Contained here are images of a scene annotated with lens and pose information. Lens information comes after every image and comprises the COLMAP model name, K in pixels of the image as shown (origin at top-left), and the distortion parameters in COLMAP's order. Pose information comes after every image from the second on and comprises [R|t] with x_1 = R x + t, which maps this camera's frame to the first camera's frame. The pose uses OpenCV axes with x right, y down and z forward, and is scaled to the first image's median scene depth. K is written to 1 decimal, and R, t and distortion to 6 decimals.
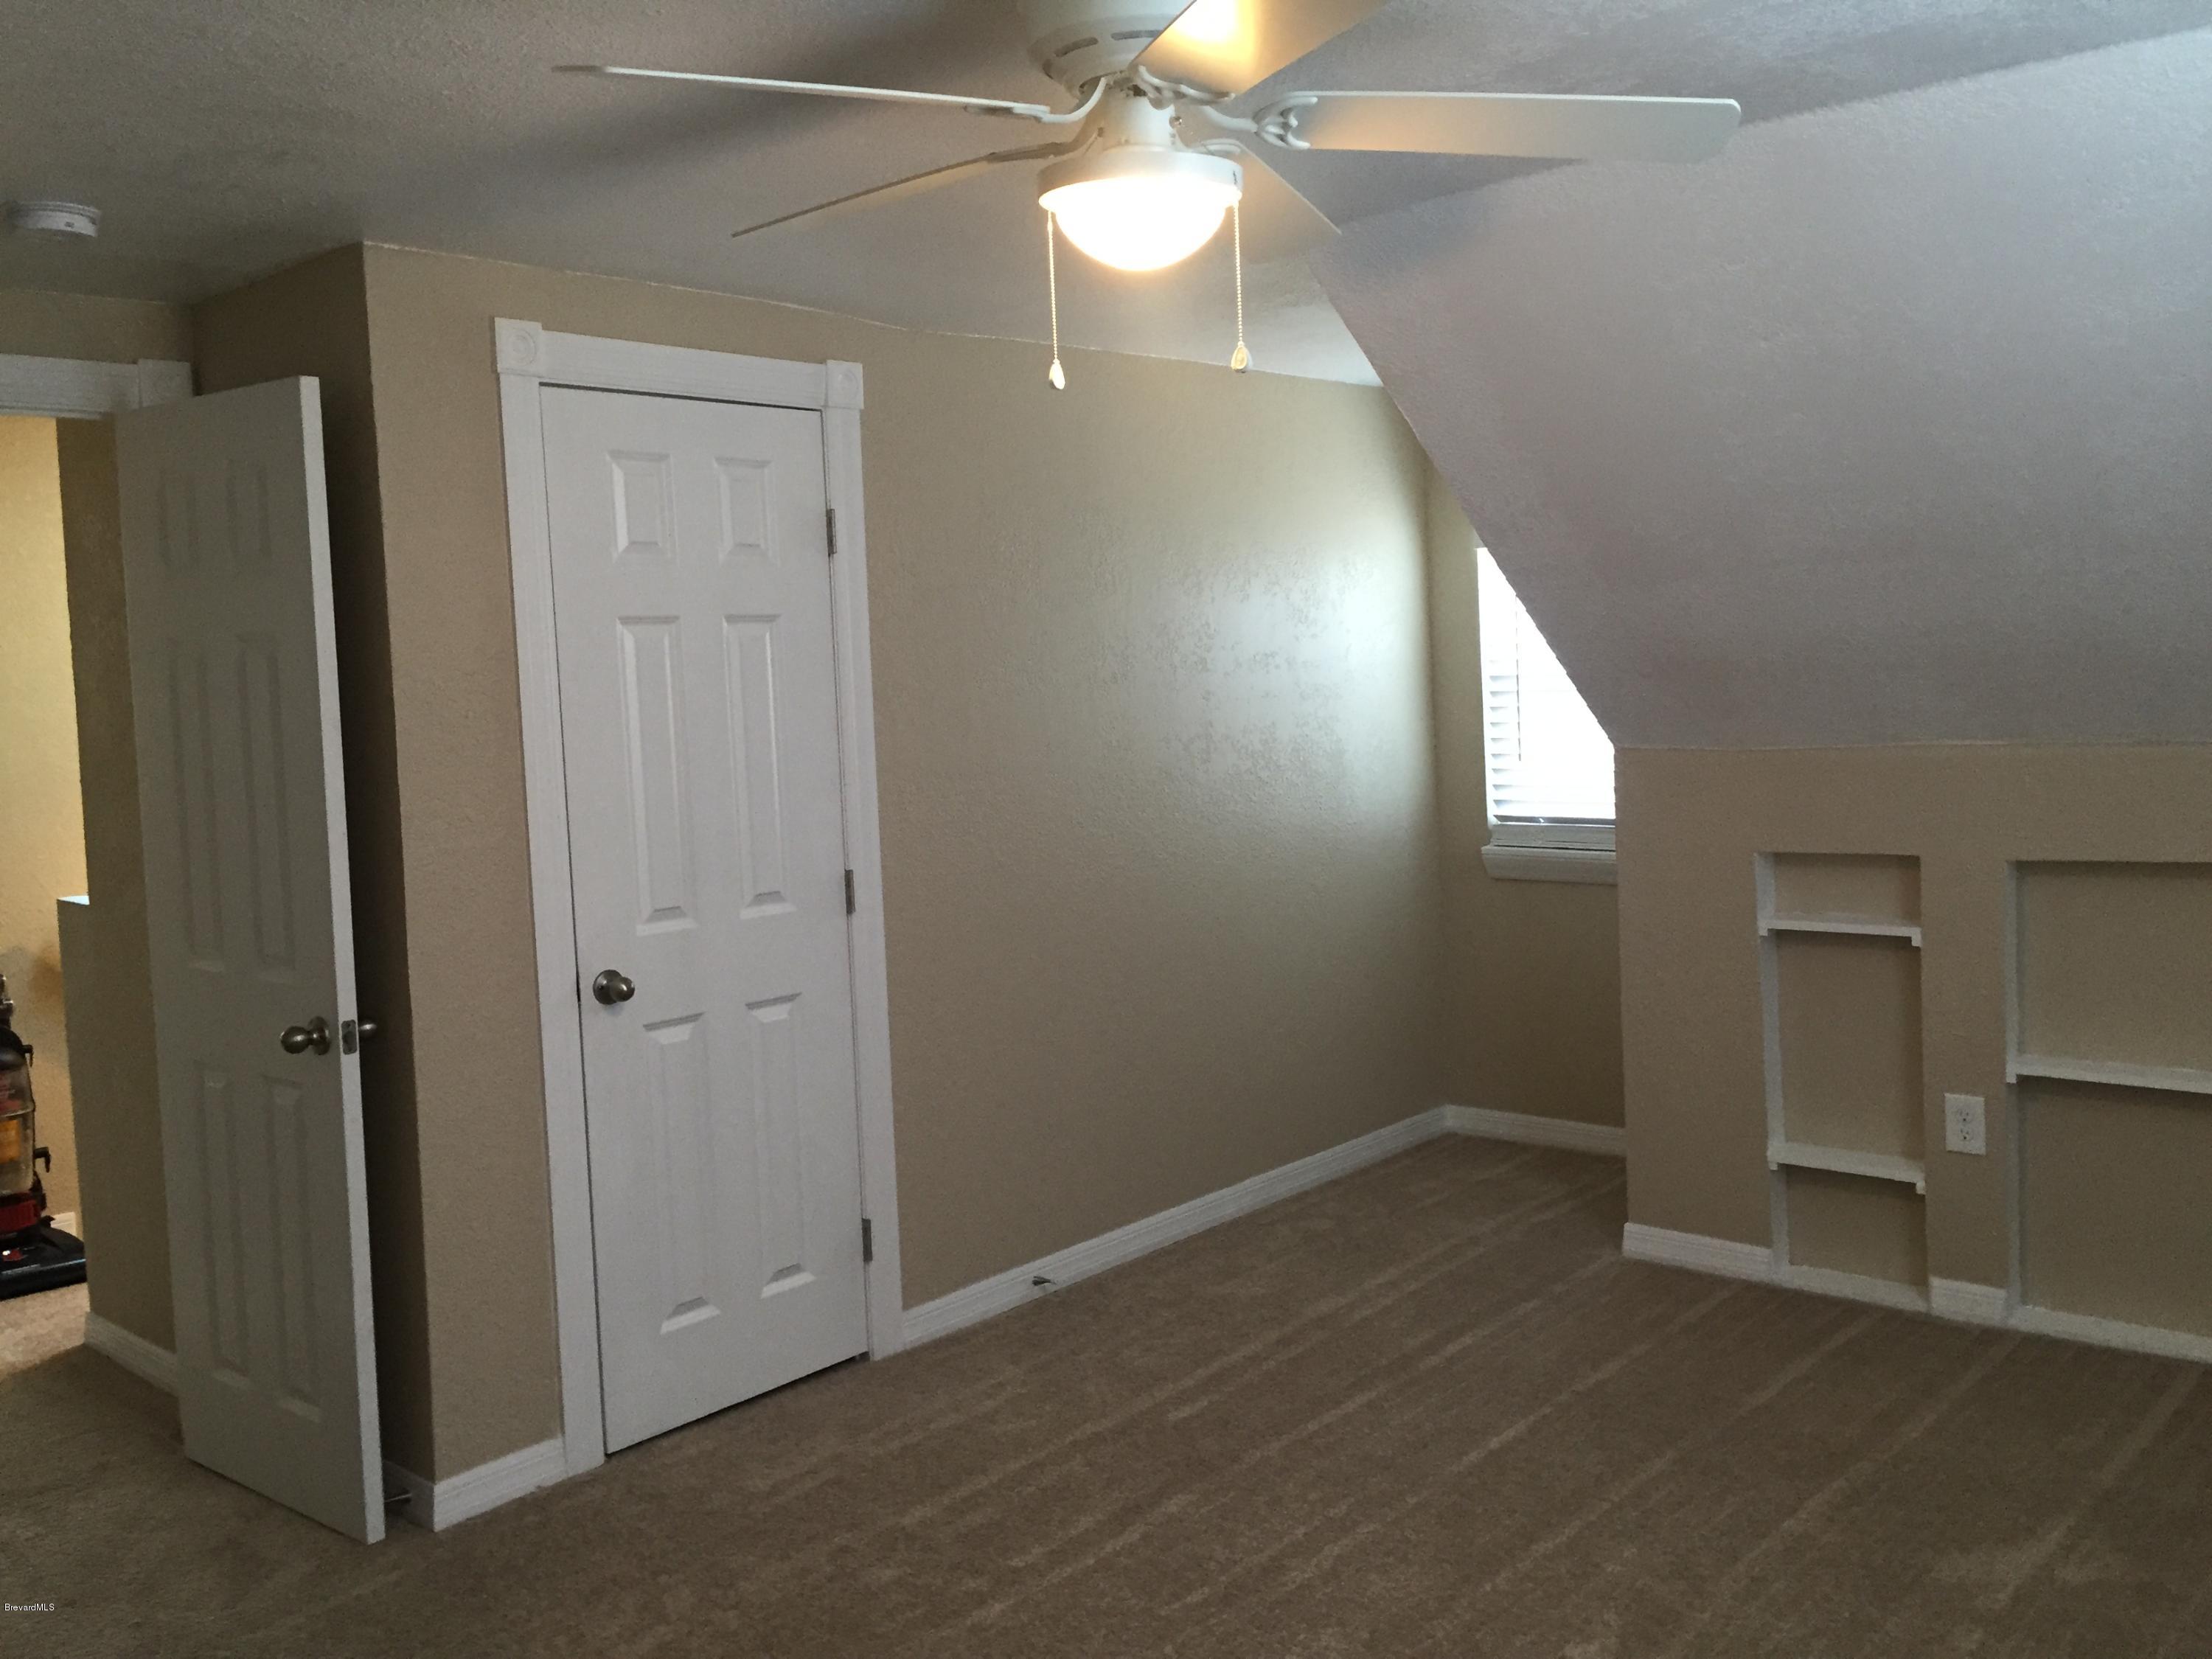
lens RADIAL K [[1928.4, 0, 1129.7], [0, 1928.4, 822.7], [0, 0, 1]] dist [0.096814, -0.159766]
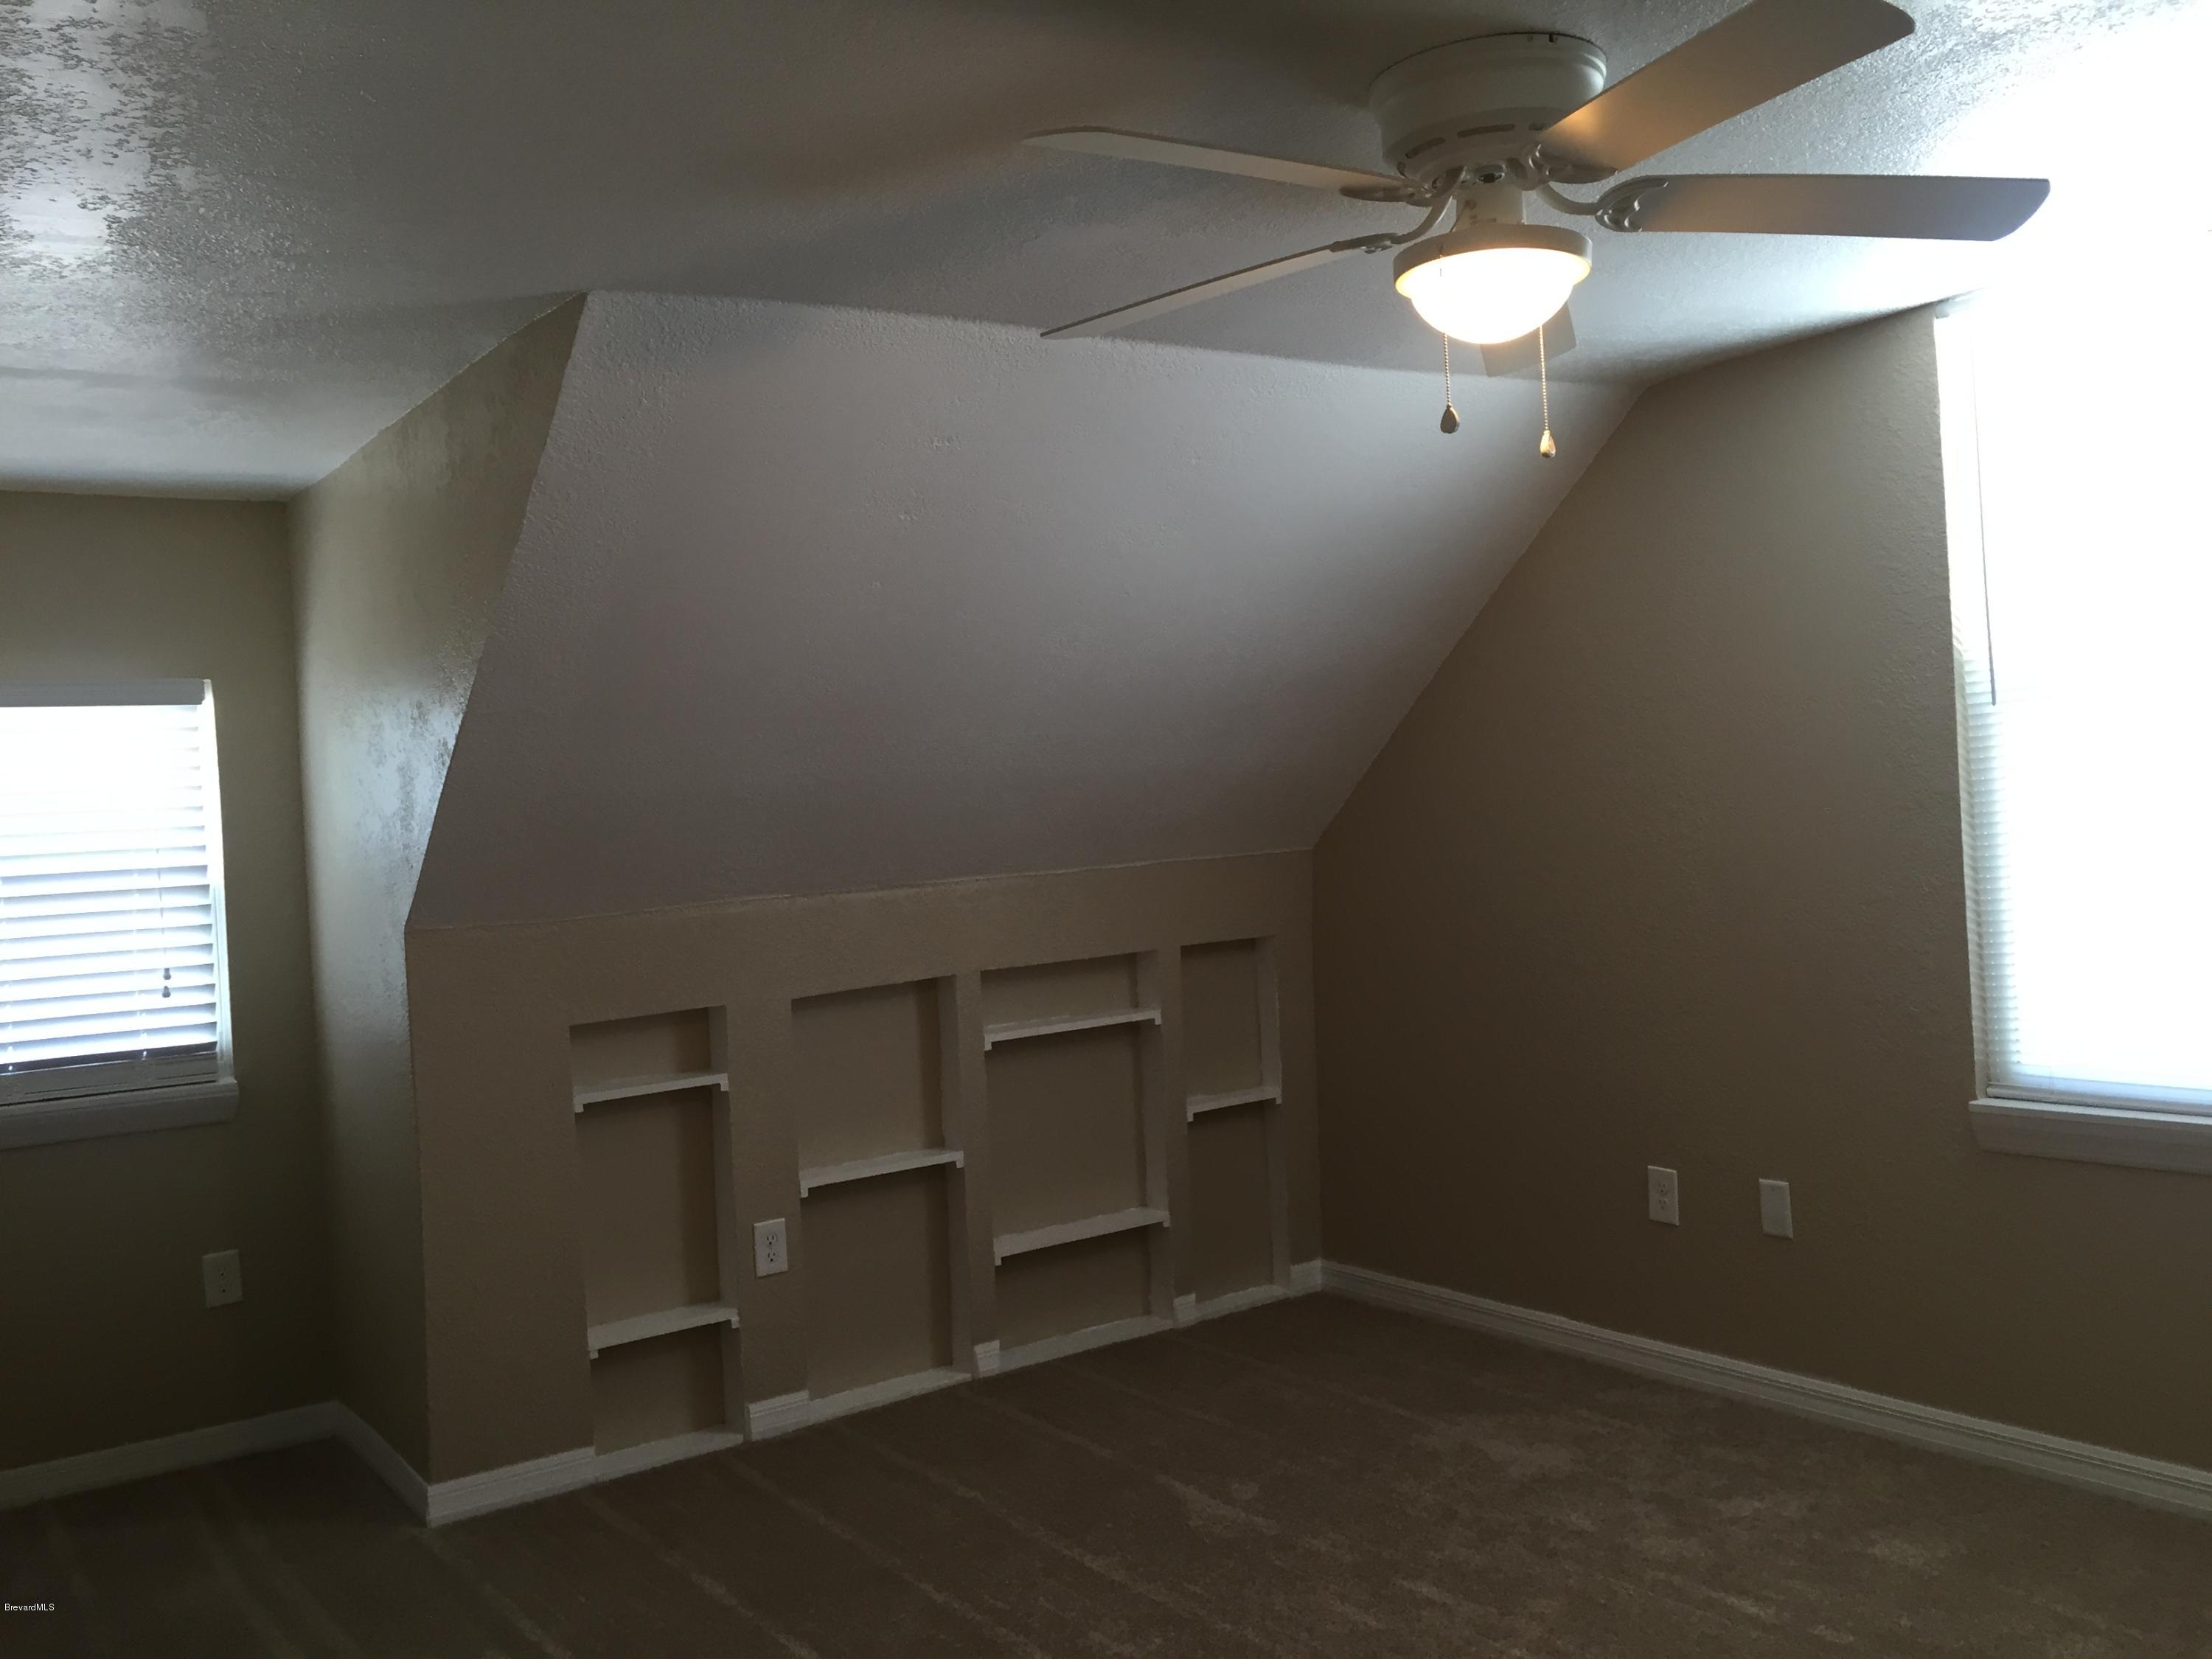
lens RADIAL K [[1928.4, 0, 1129.7], [0, 1928.4, 822.7], [0, 0, 1]] dist [0.096814, -0.159766]
pose [[0.223957, 0.003284, 0.974594, -0.585068], [0.129968, 0.990962, -0.033205, -0.018420], [-0.965894, 0.134103, 0.221506, 0.535699]]
